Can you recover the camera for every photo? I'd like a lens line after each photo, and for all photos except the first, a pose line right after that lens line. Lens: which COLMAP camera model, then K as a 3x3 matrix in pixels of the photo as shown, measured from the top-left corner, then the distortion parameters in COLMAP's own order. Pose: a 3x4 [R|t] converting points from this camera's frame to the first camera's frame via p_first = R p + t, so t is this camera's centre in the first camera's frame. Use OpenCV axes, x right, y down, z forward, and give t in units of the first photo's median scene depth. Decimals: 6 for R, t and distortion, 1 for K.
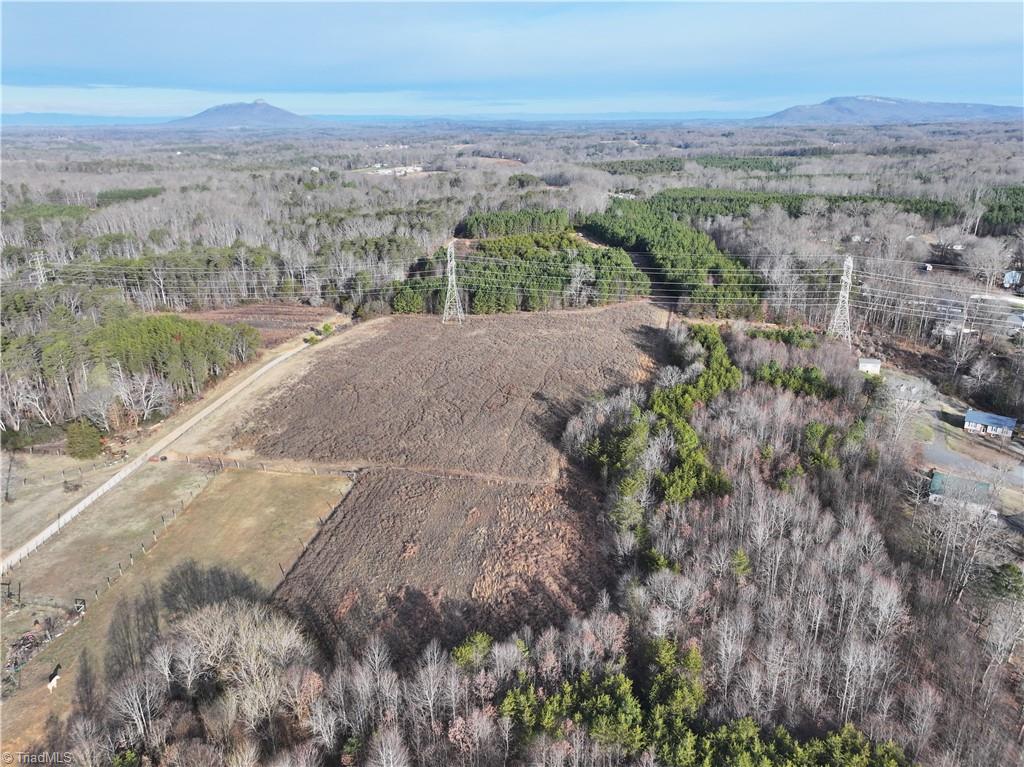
lens RADIAL K [[716.1, 0, 511.1], [0, 716.1, 381.5], [0, 0, 1]] dist [0.001101, 0.013974]
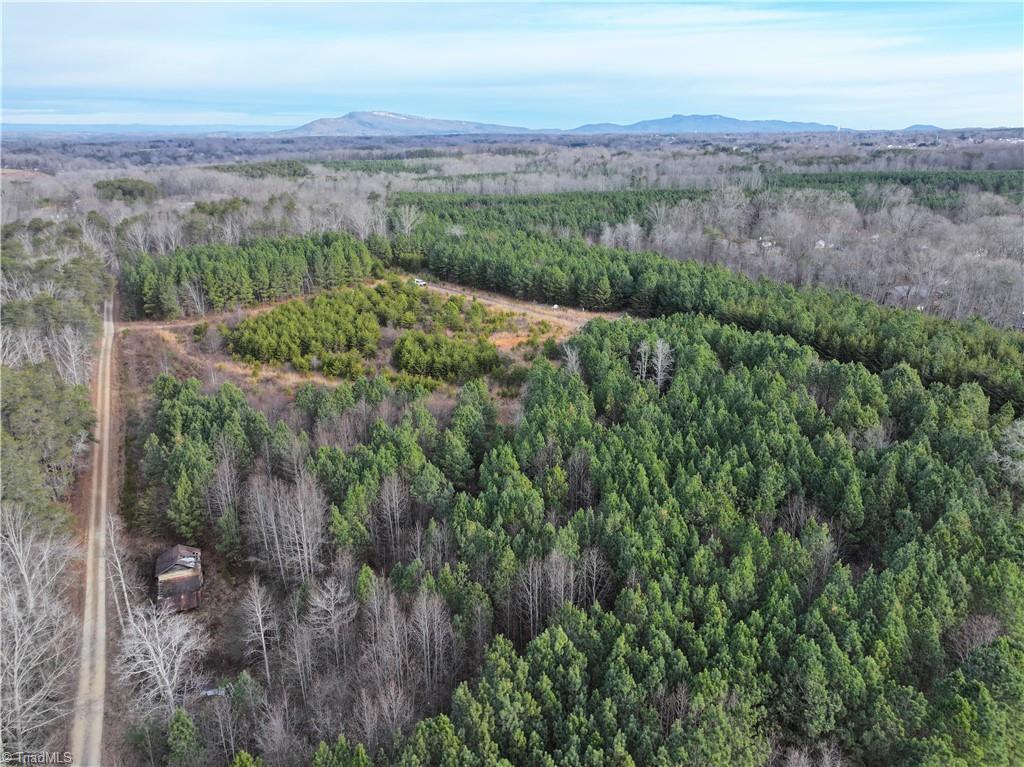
lens RADIAL K [[716.1, 0, 512.9], [0, 716.1, 385.0], [0, 0, 1]] dist [0.001101, 0.013974]
pose [[0.816826, -0.185149, 0.546365, -0.049607], [0.192328, 0.980314, 0.044669, -0.058736], [-0.543880, 0.068595, 0.836355, 0.228578]]
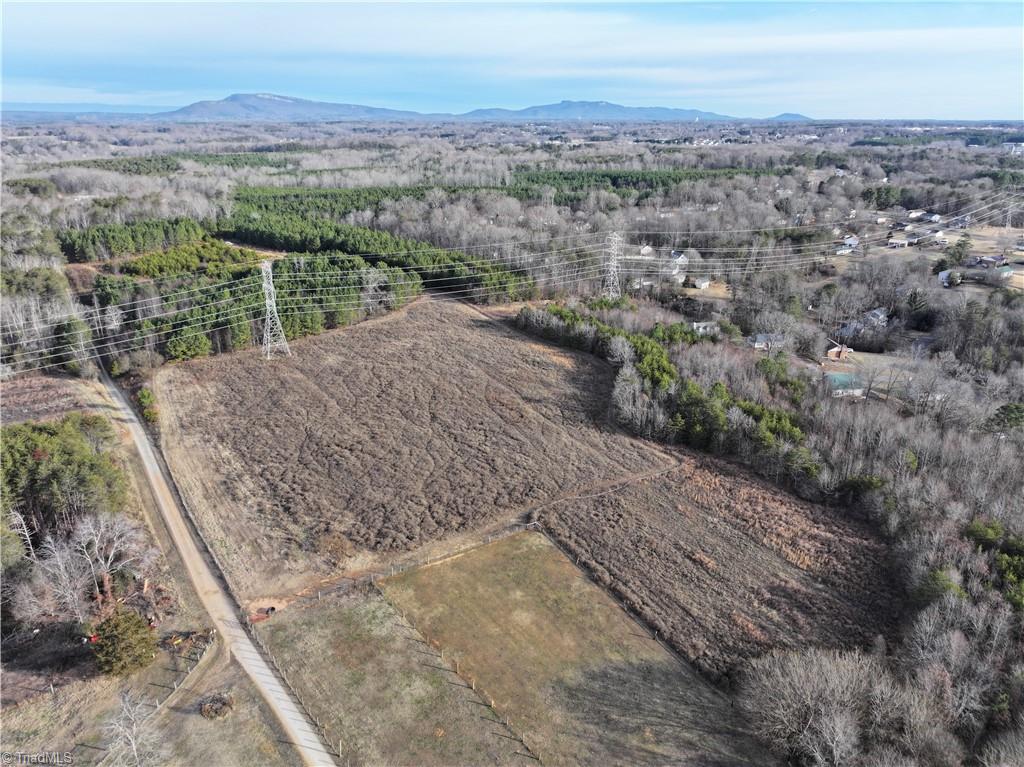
lens RADIAL K [[716.1, 0, 510.6], [0, 716.1, 382.2], [0, 0, 1]] dist [0.001101, 0.013974]
pose [[0.732059, -0.224988, 0.643016, -0.101846], [0.221309, 0.971236, 0.087875, -0.015922], [-0.644292, 0.077976, 0.760794, 0.047176]]
